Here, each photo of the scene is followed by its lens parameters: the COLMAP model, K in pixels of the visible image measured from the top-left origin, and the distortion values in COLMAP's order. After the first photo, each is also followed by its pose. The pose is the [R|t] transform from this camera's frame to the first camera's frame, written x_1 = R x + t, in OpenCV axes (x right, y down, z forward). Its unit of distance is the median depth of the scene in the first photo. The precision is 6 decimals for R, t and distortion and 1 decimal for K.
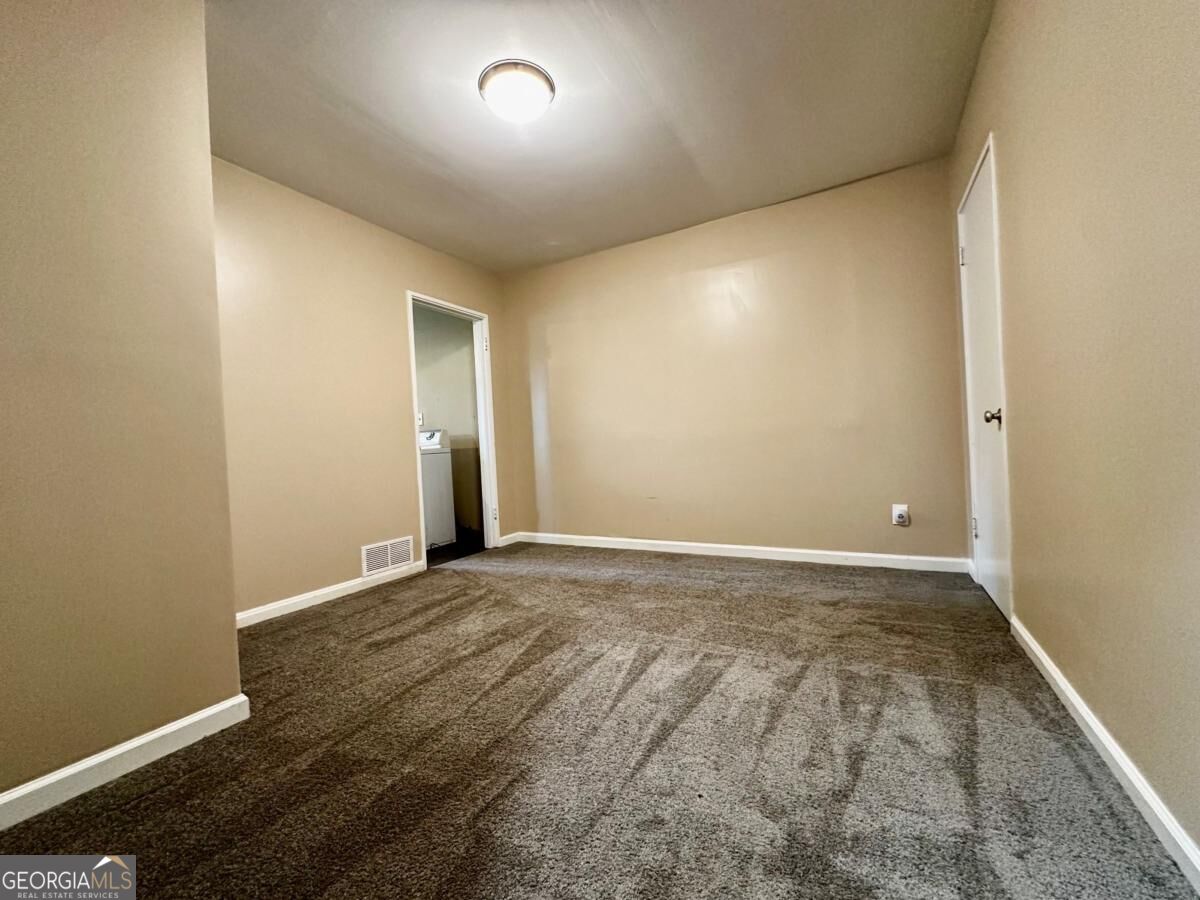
lens RADIAL K [[483.3, 0, 601.5], [0, 483.3, 449.9], [0, 0, 1]] dist [-0.000068, 0.000023]
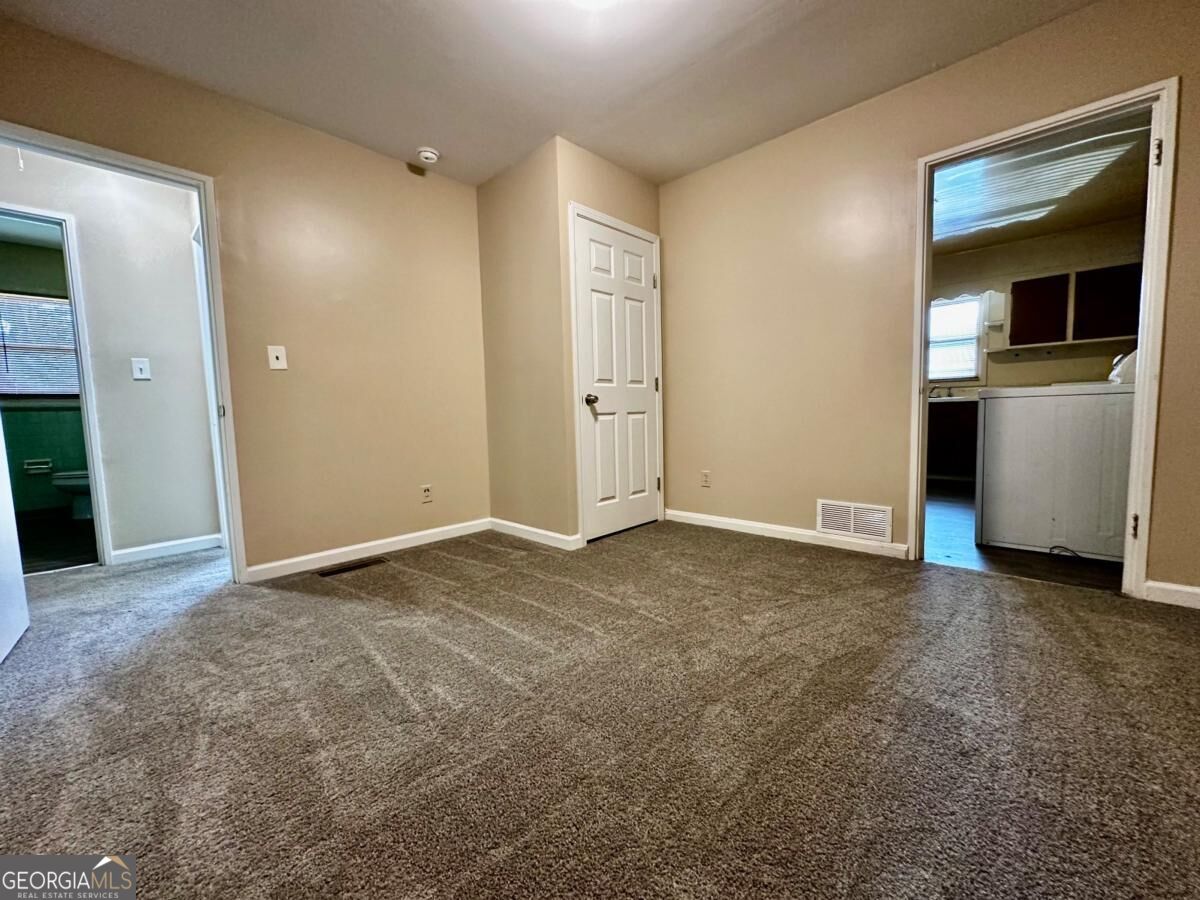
lens RADIAL K [[483.3, 0, 601.5], [0, 483.3, 449.9], [0, 0, 1]] dist [-0.000068, 0.000023]
pose [[-0.248938, 0.137511, -0.958708, 0.467131], [0.027808, 0.990476, 0.134847, -0.028486], [0.968120, 0.006909, -0.250391, 0.801966]]
